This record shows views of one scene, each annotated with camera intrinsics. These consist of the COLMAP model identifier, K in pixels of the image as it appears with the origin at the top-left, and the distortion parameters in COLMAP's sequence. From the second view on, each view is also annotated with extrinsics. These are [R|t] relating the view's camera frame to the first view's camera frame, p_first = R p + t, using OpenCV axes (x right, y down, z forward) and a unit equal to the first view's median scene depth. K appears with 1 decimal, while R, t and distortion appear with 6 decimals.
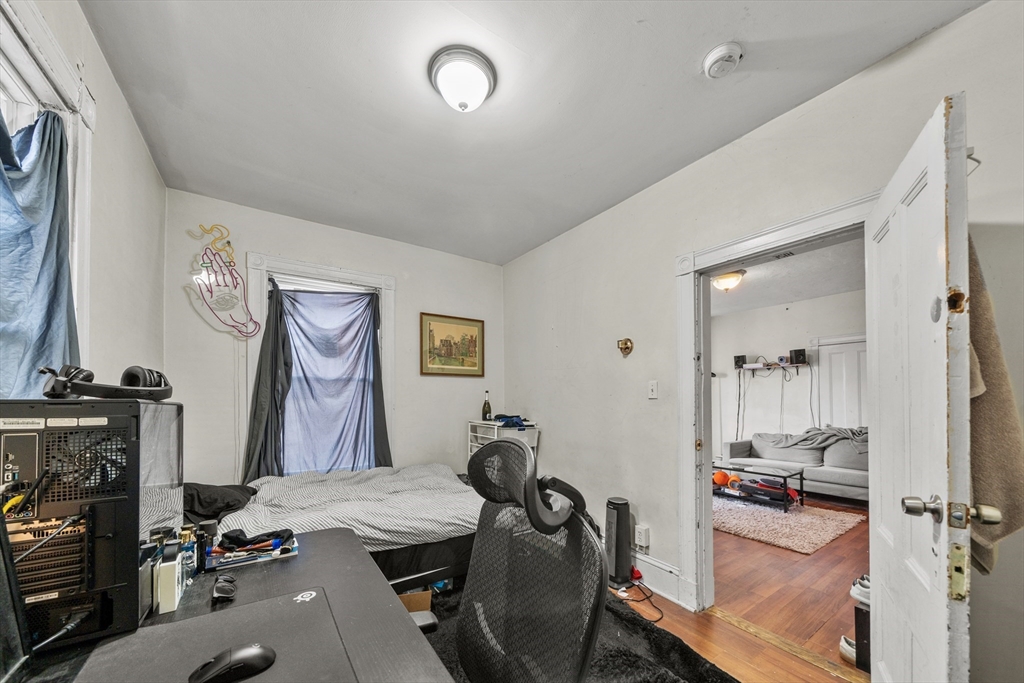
lens RADIAL K [[364.7, 0, 517.3], [0, 364.7, 395.7], [0, 0, 1]] dist [-0.002983, 0.000016]
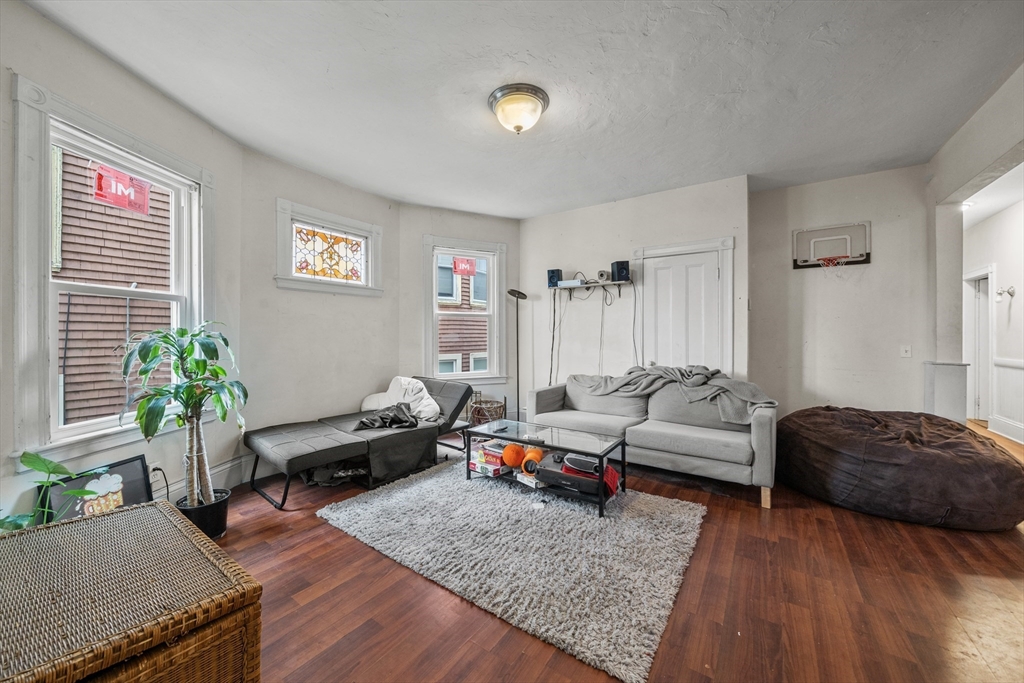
lens RADIAL K [[364.7, 0, 505.0], [0, 364.7, 336.0], [0, 0, 1]] dist [-0.002983, 0.000016]
pose [[0.937118, 0.005690, 0.348967, 0.298331], [-0.009687, 0.999906, 0.009710, 0.020084], [-0.348879, -0.012480, 0.937085, 0.392594]]
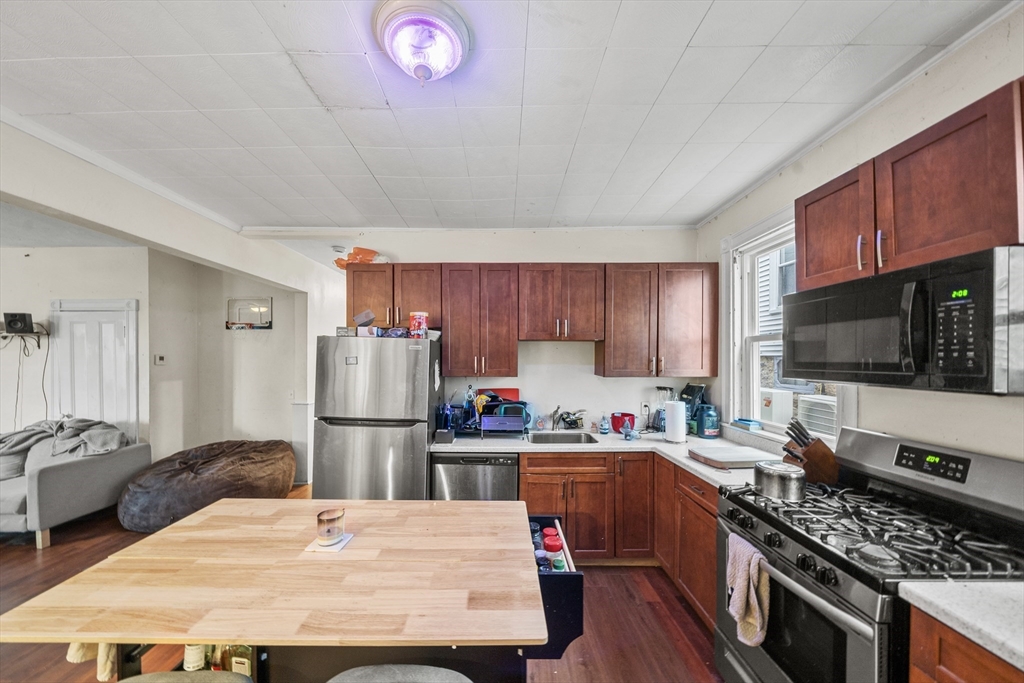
lens RADIAL K [[364.7, 0, 518.6], [0, 364.7, 357.5], [0, 0, 1]] dist [-0.002983, 0.000016]
pose [[0.592808, 0.004045, 0.805334, 0.795590], [-0.007092, 0.999975, 0.000198, -0.047801], [-0.805313, -0.005829, 0.592822, -0.210094]]
